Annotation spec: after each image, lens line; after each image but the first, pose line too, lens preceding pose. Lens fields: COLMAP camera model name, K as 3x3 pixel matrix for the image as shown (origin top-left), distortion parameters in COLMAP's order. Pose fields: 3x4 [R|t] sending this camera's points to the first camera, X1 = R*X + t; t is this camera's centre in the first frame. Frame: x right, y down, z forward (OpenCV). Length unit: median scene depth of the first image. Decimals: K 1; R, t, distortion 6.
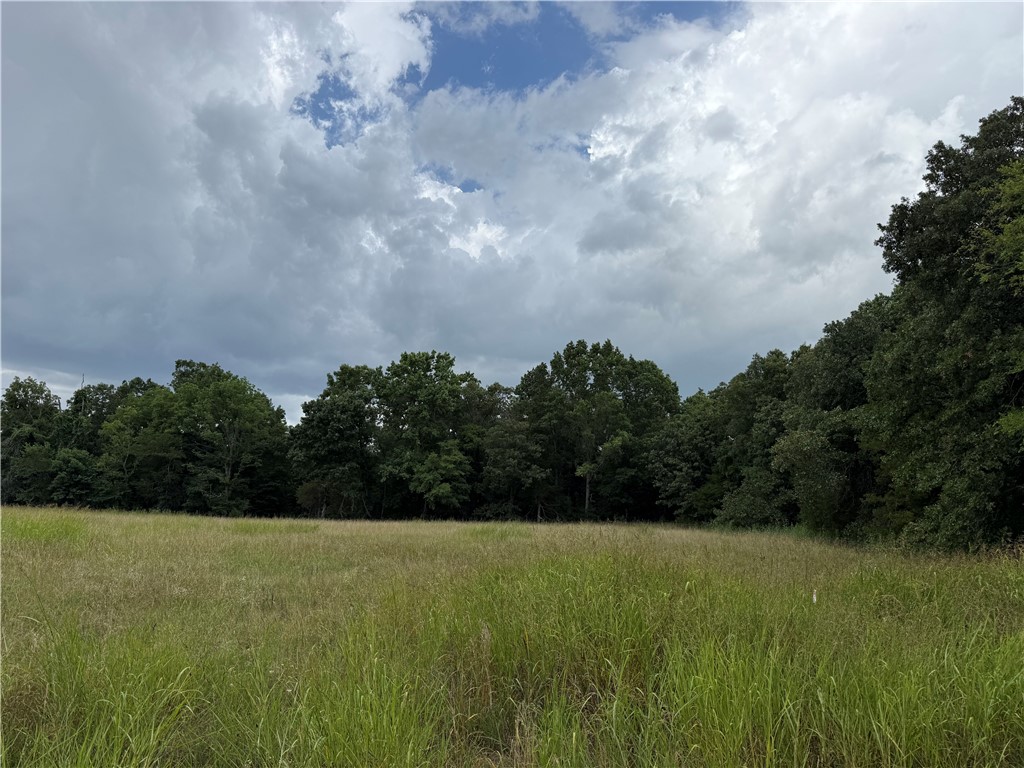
lens RADIAL K [[722.4, 0, 516.5], [0, 722.4, 380.9], [0, 0, 1]] dist [0.078896, -0.096073]
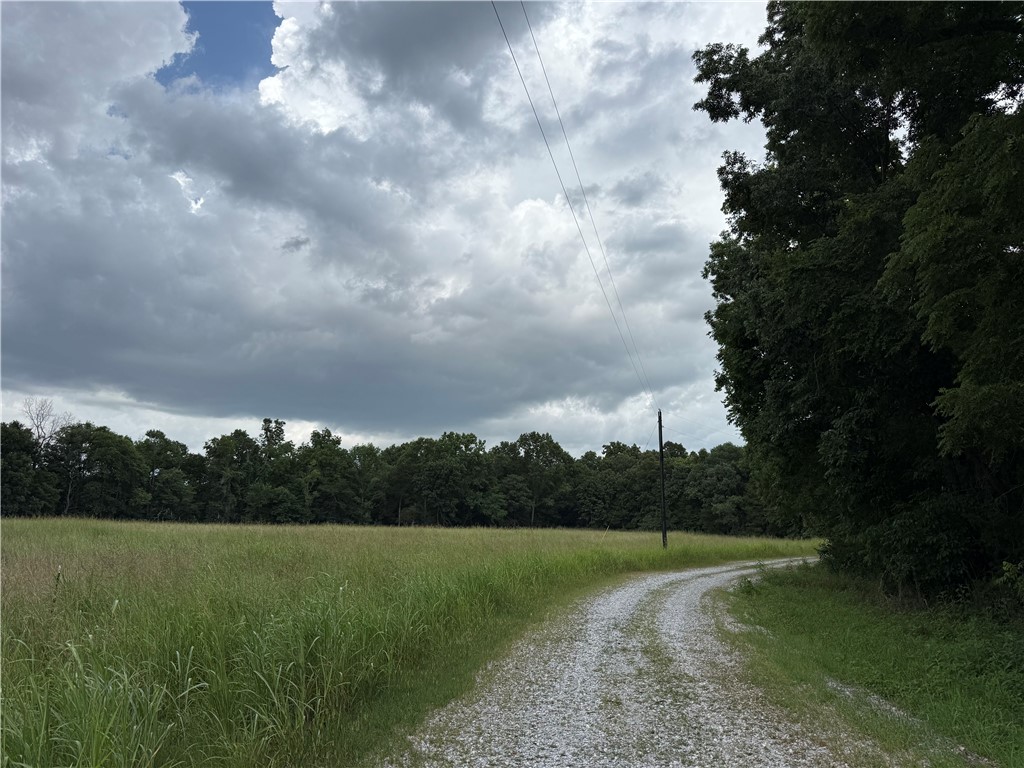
lens RADIAL K [[722.4, 0, 519.2], [0, 722.4, 375.7], [0, 0, 1]] dist [0.078896, -0.096073]
pose [[0.794499, 0.107397, 0.597693, -1.229337], [-0.107621, 0.993559, -0.035471, -0.146753], [-0.597653, -0.036143, 0.800940, -0.547111]]
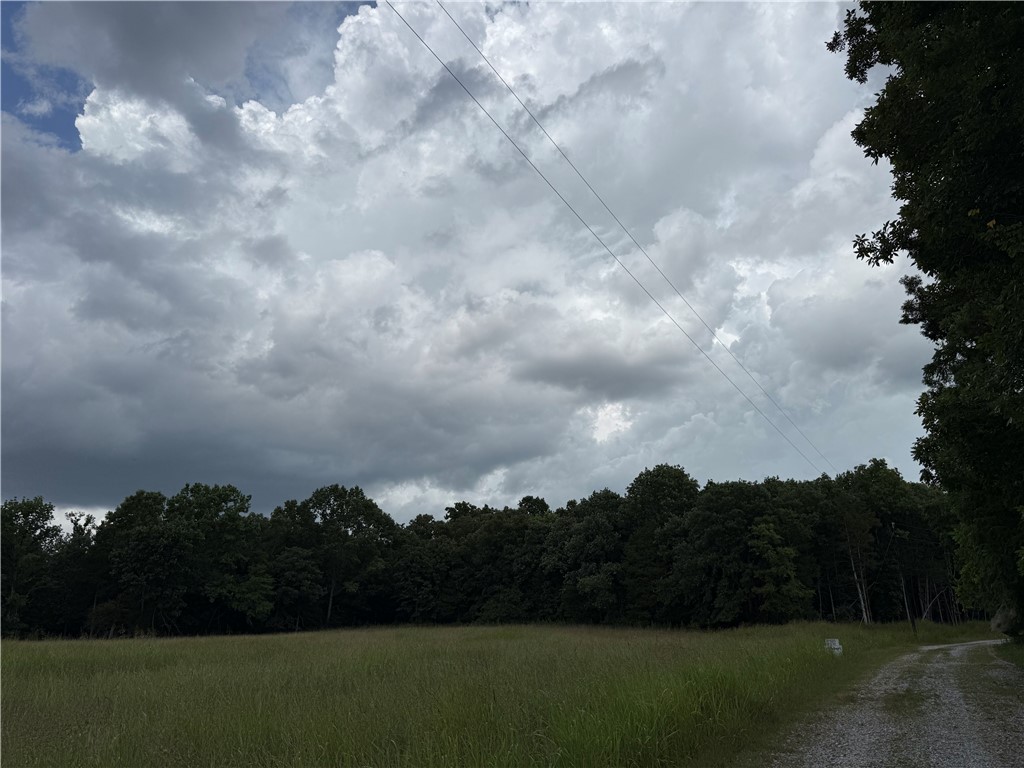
lens RADIAL K [[722.4, 0, 523.2], [0, 722.4, 367.8], [0, 0, 1]] dist [0.078896, -0.096073]
pose [[0.692192, 0.195196, 0.694816, -0.729705], [-0.094440, 0.978950, -0.180935, -0.063958], [-0.715508, 0.059624, 0.696055, -0.209297]]
